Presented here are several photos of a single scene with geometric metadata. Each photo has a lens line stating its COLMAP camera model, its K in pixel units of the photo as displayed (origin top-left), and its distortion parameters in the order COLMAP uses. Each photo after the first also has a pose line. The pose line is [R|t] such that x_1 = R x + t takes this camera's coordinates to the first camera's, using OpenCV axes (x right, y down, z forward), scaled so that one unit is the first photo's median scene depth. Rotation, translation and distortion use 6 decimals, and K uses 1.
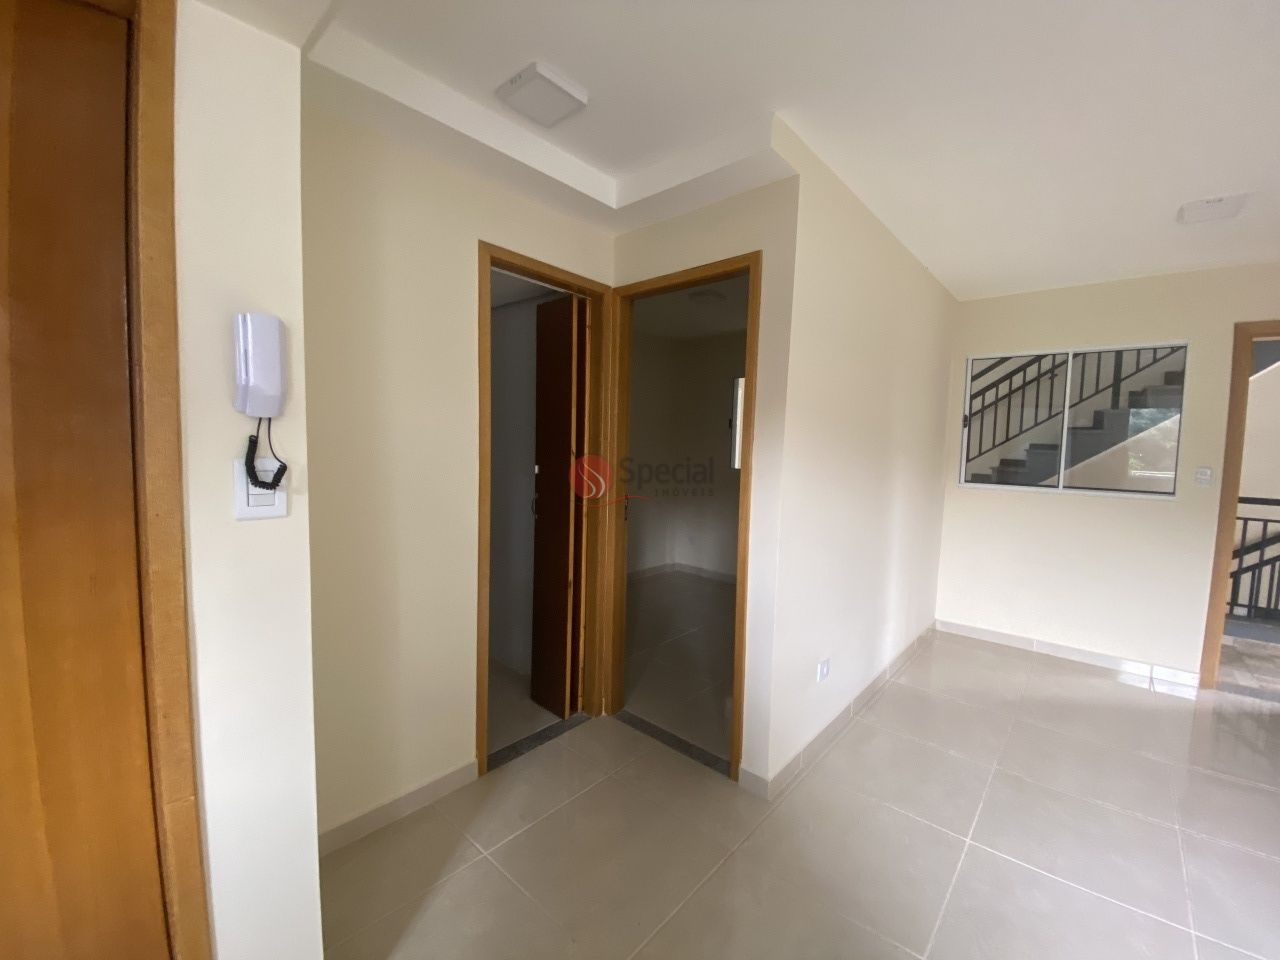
lens RADIAL K [[522.2, 0, 636.2], [0, 522.2, 480.5], [0, 0, 1]] dist [-0.001776, 0.000063]
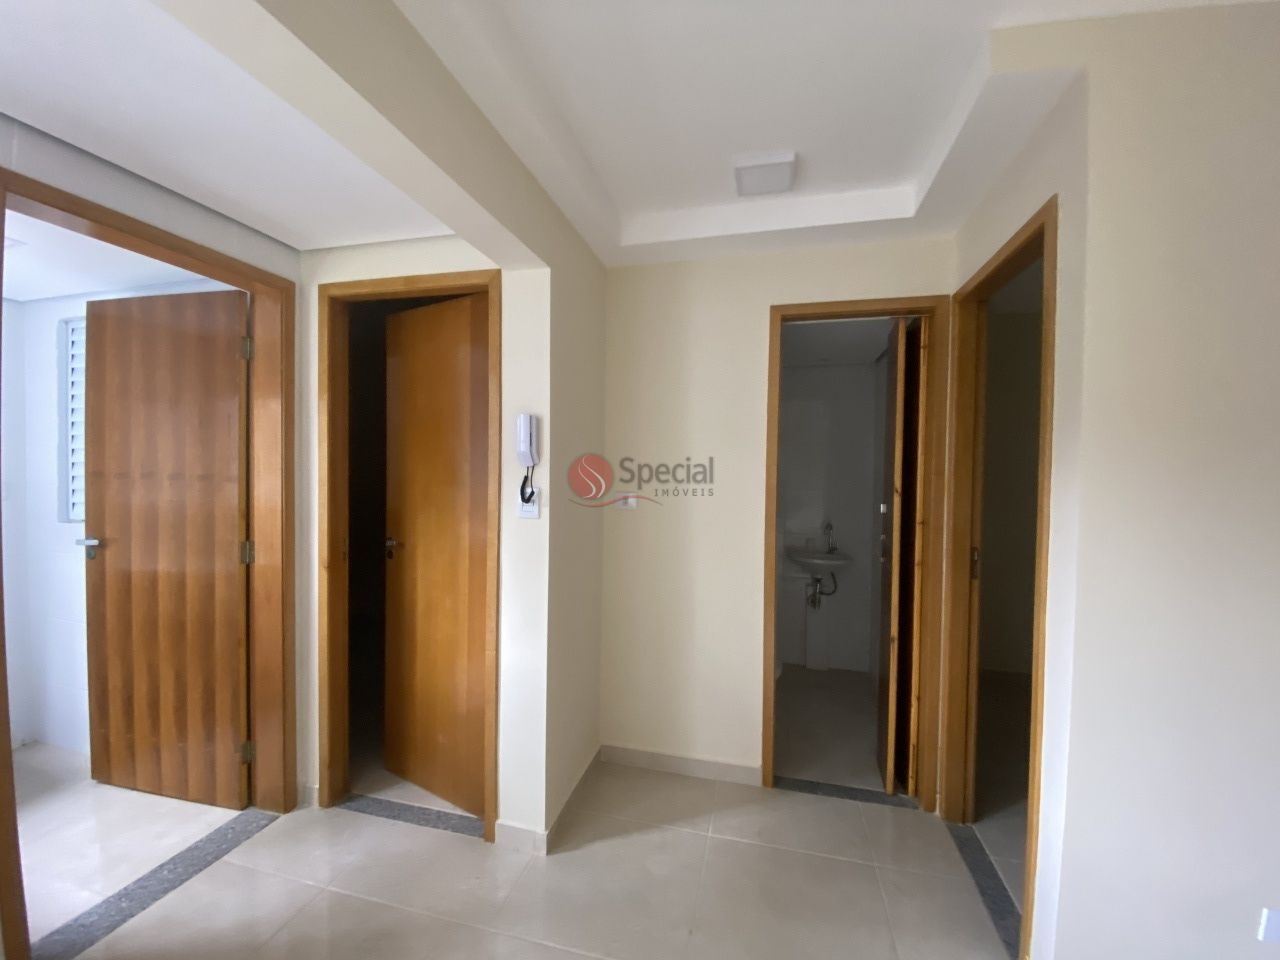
lens RADIAL K [[522.2, 0, 636.2], [0, 522.2, 480.5], [0, 0, 1]] dist [-0.001776, 0.000063]
pose [[0.461012, -0.007048, -0.887366, 0.470958], [-0.063589, 0.997135, -0.040956, -0.005557], [0.885112, 0.075308, 0.459244, 0.186675]]
